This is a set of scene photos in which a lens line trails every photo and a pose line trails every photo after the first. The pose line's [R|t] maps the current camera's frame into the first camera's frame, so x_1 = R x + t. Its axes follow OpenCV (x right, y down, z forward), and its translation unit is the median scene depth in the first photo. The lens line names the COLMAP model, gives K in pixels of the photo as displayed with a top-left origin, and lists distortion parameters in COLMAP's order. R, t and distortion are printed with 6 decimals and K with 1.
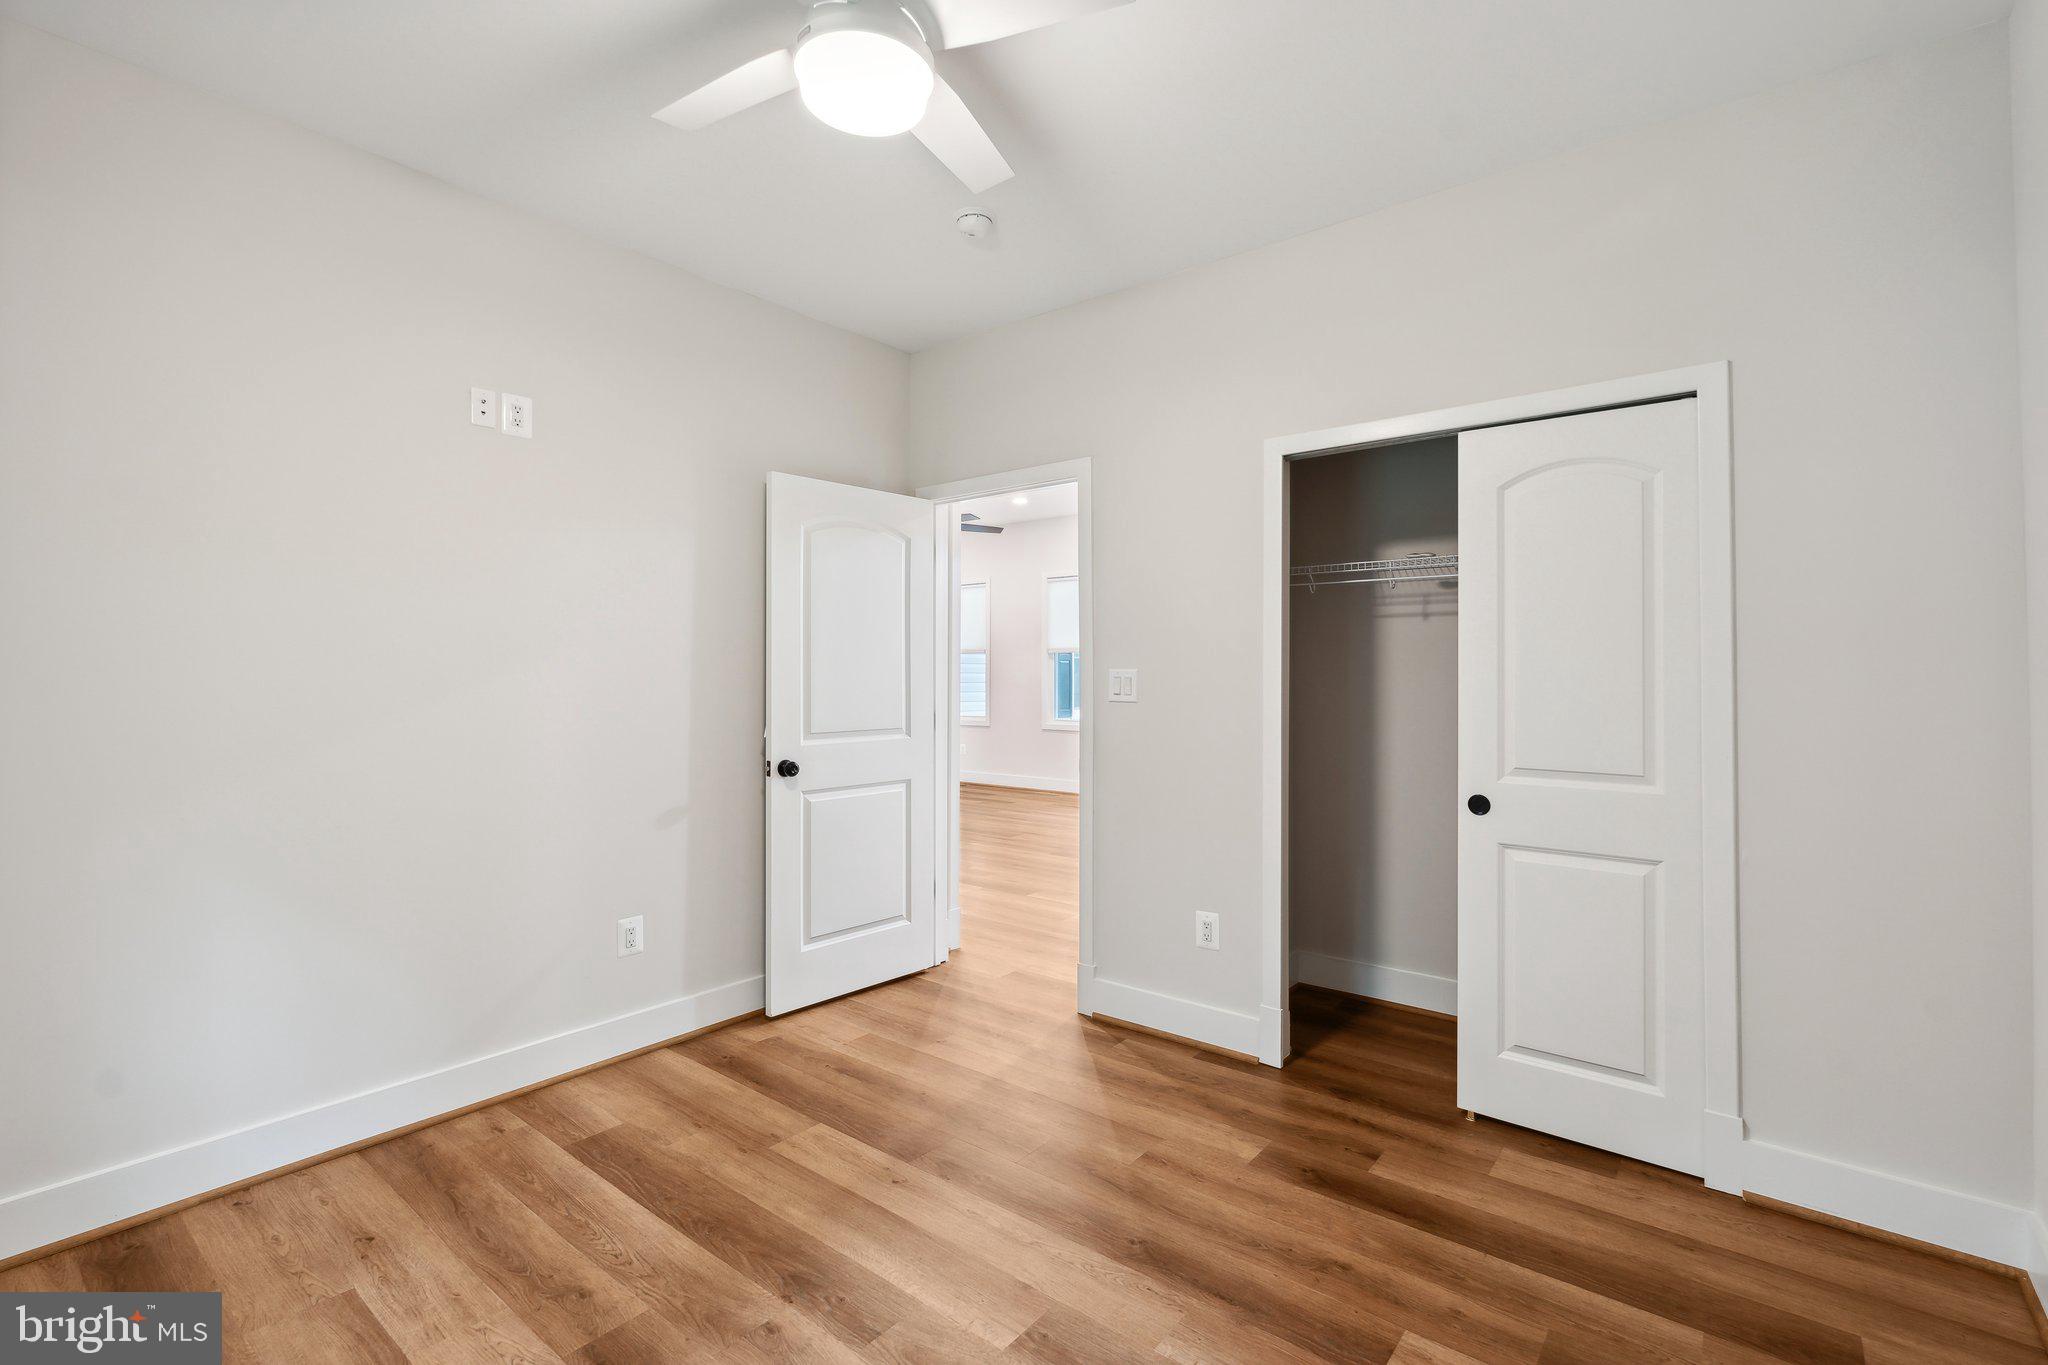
lens RADIAL K [[914.1, 0, 1017.5], [0, 914.1, 671.2], [0, 0, 1]] dist [-0.006415, 0.001349]
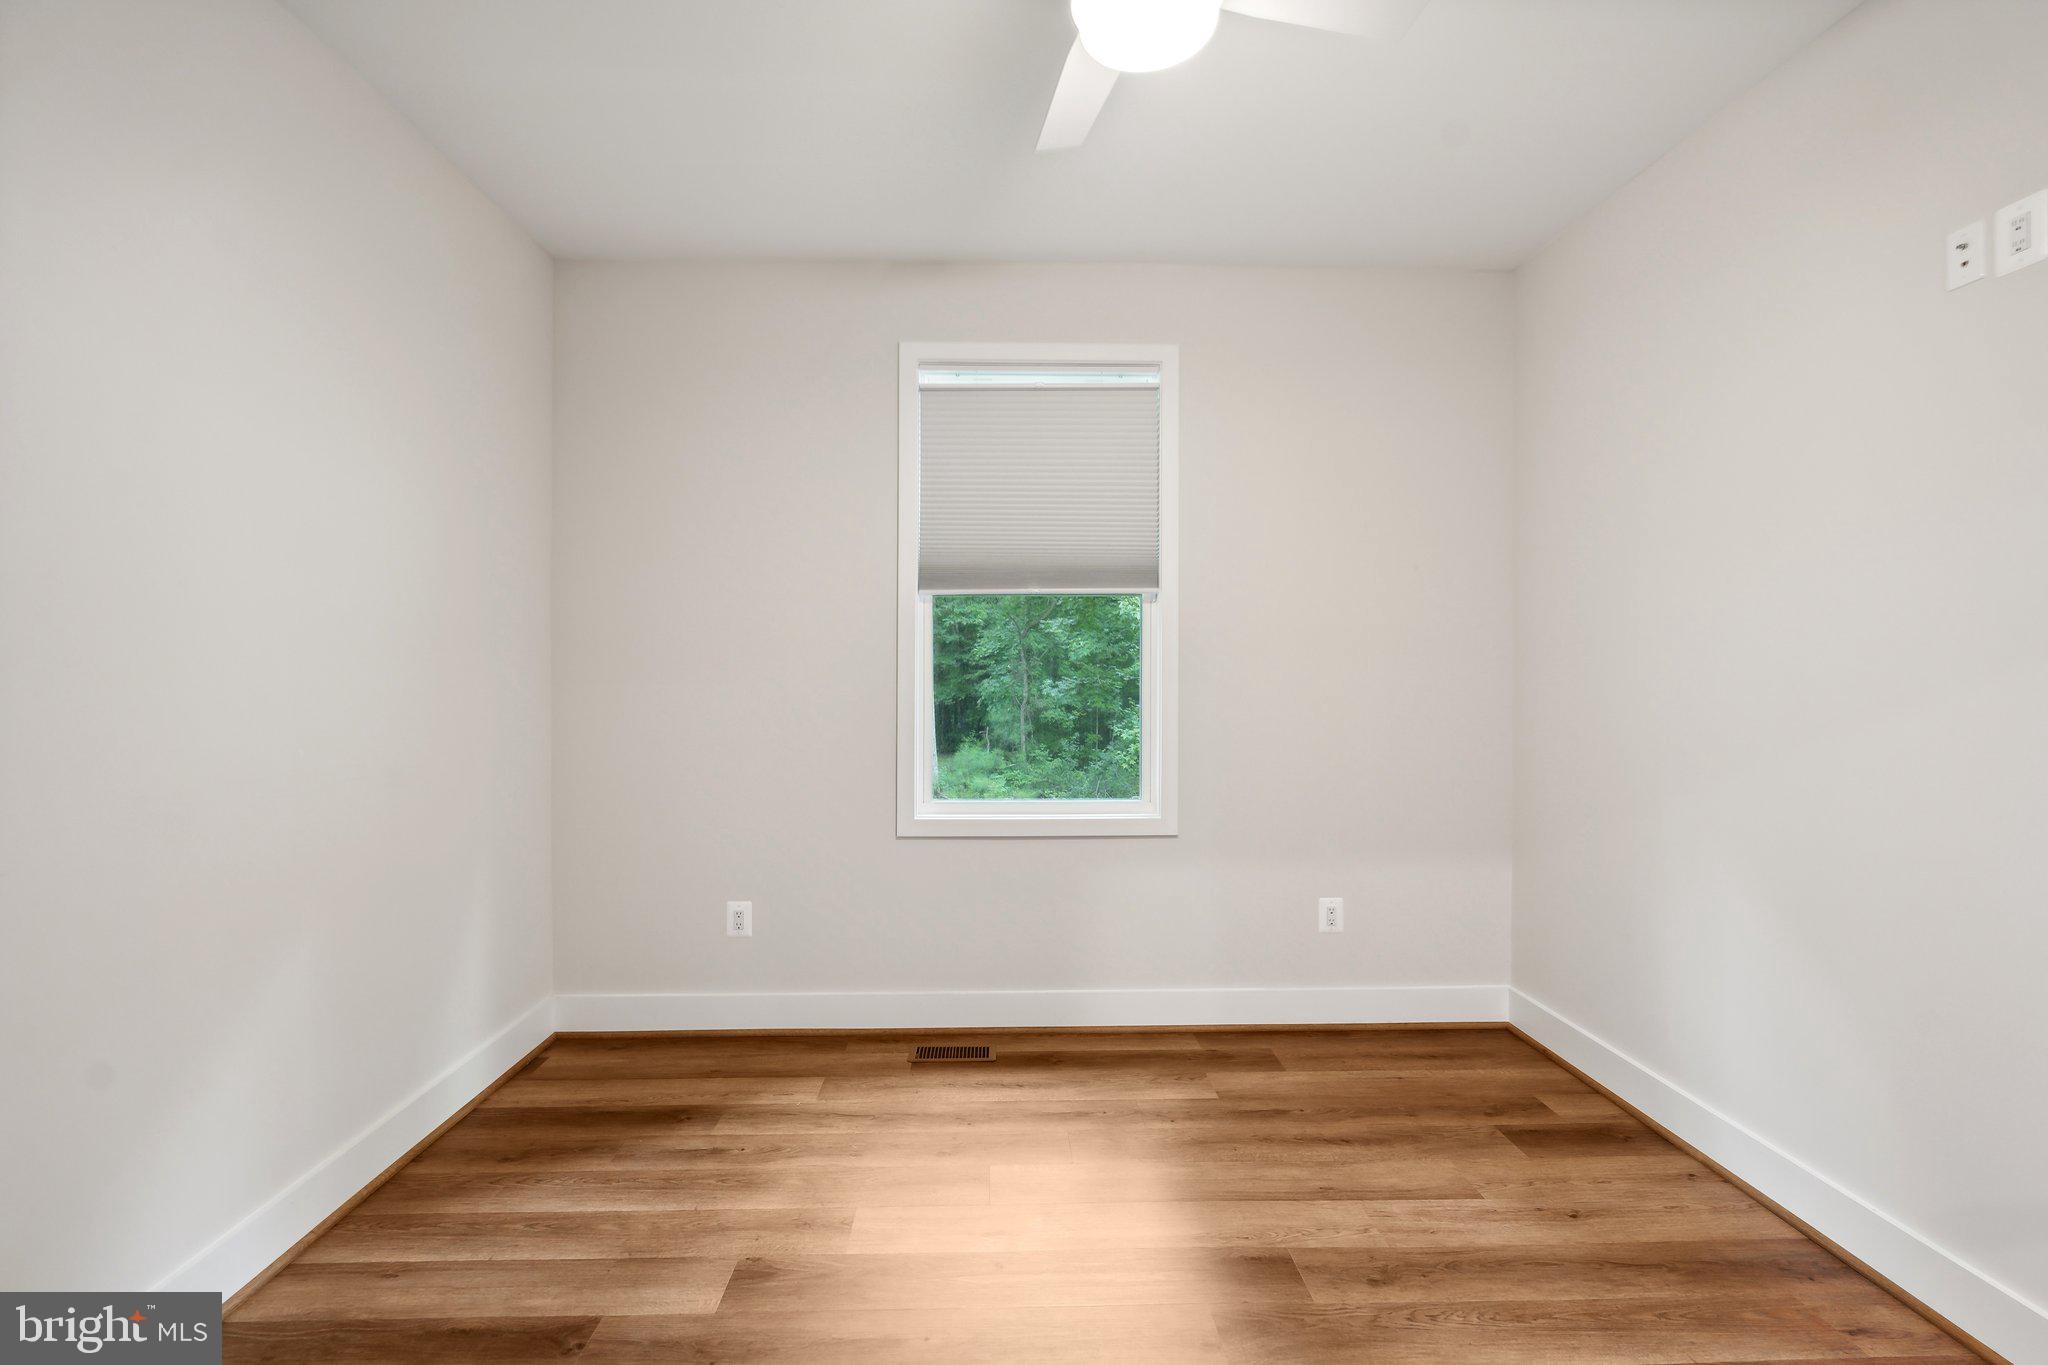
lens RADIAL K [[914.1, 0, 1036.0], [0, 914.1, 671.4], [0, 0, 1]] dist [-0.006415, 0.001349]
pose [[-0.751285, 0.000089, -0.659978, 0.452390], [0.007634, 0.999934, -0.008556, 0.005976], [0.659934, -0.011466, -0.751236, 1.430138]]
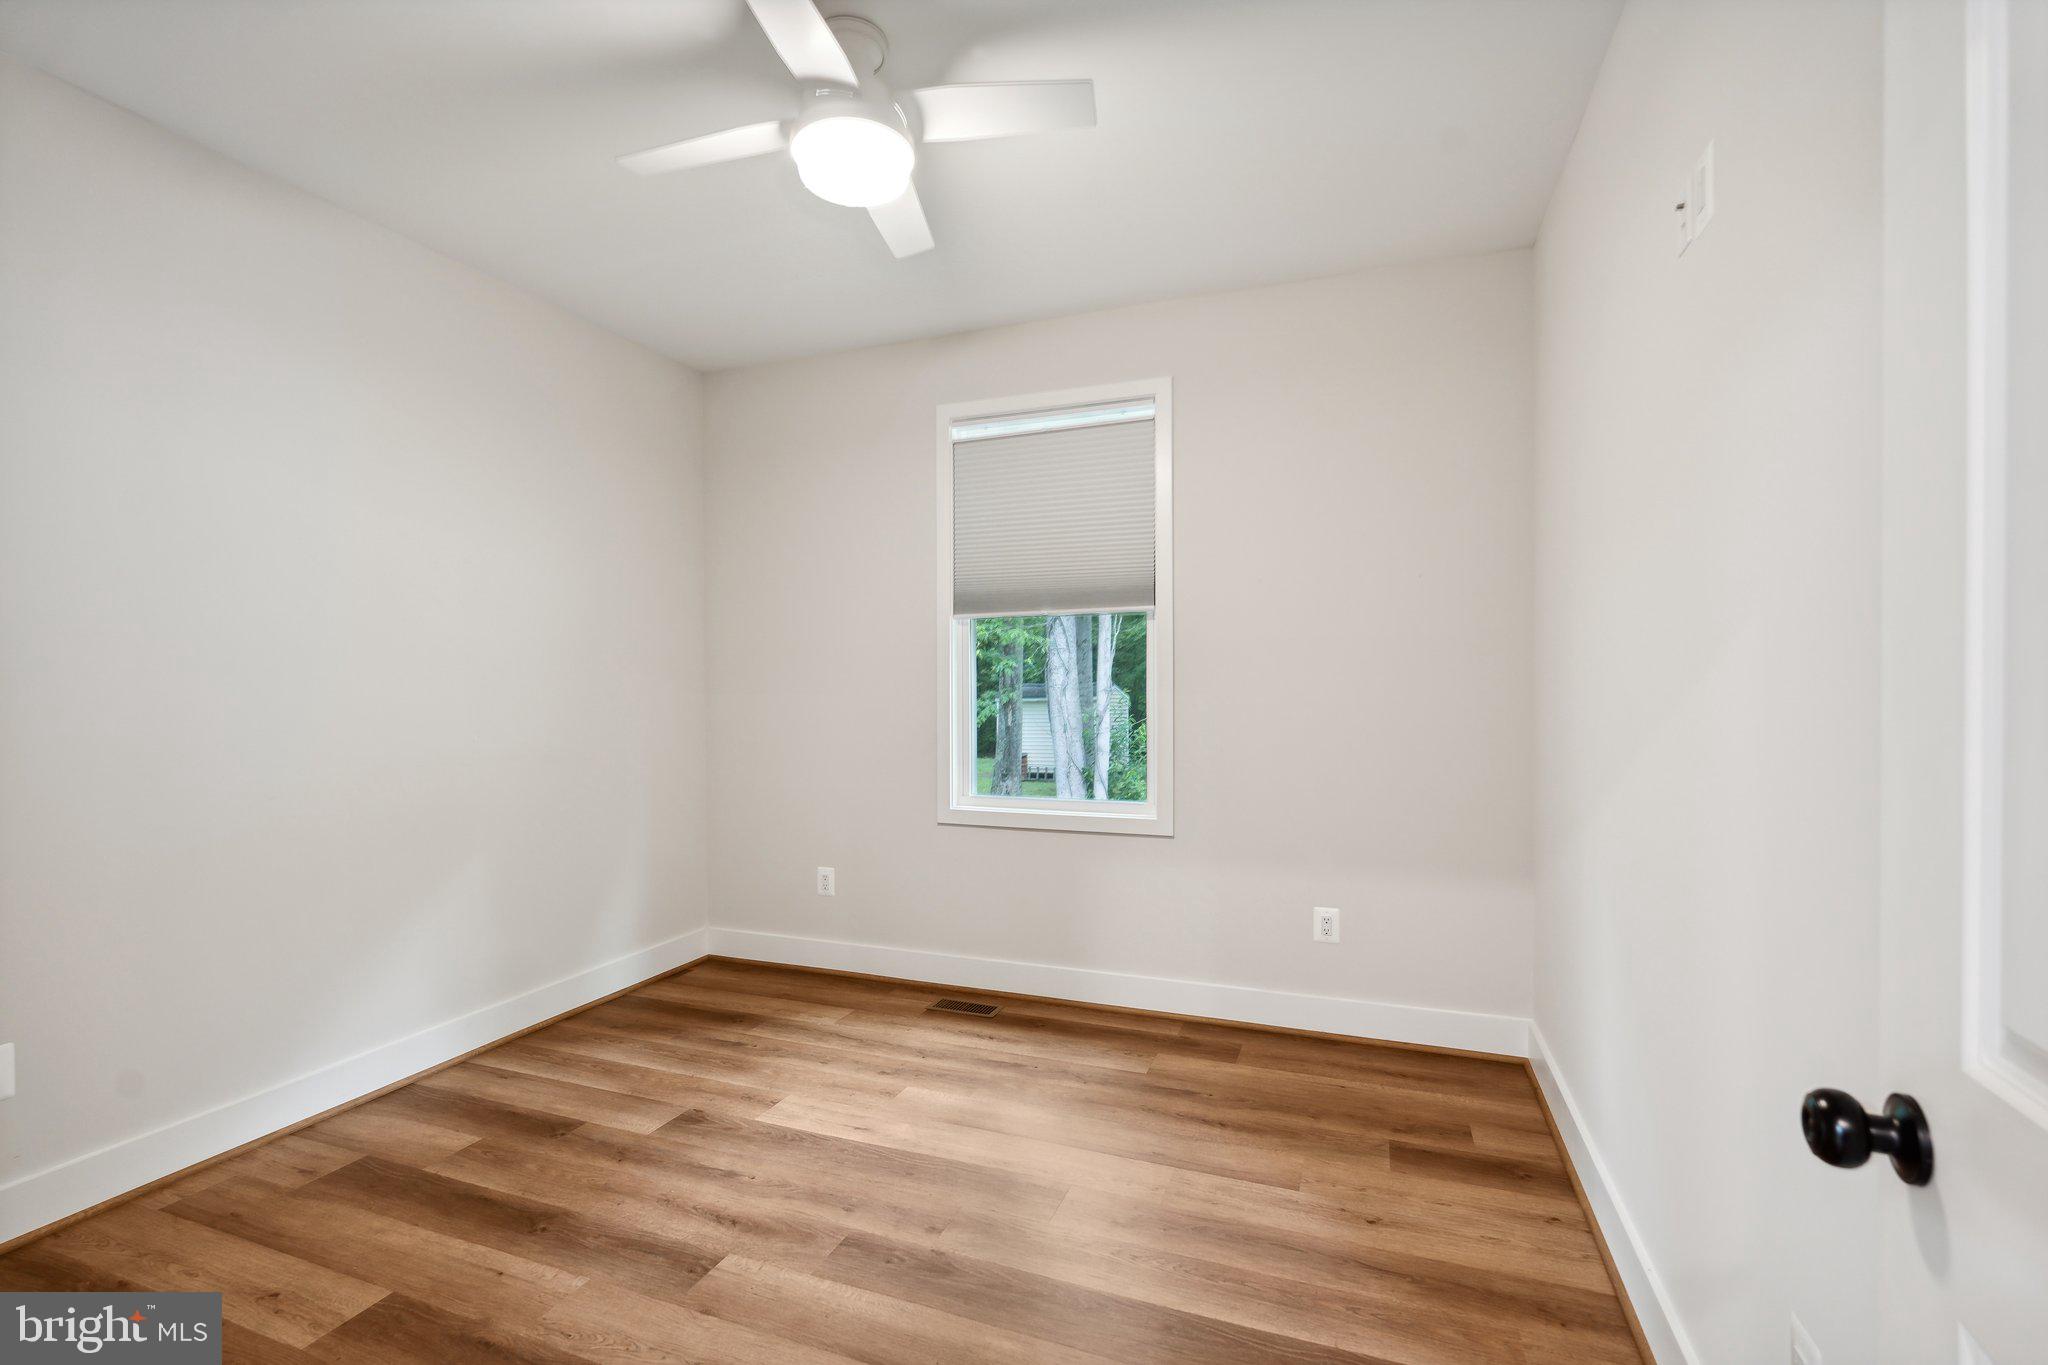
lens RADIAL K [[914.1, 0, 1047.3], [0, 914.1, 687.8], [0, 0, 1]] dist [-0.006415, 0.001349]
pose [[-0.945903, 0.005845, -0.324397, -0.022354], [0.008235, 0.999948, -0.005993, 0.012754], [0.324345, -0.008340, -0.945902, 1.940347]]
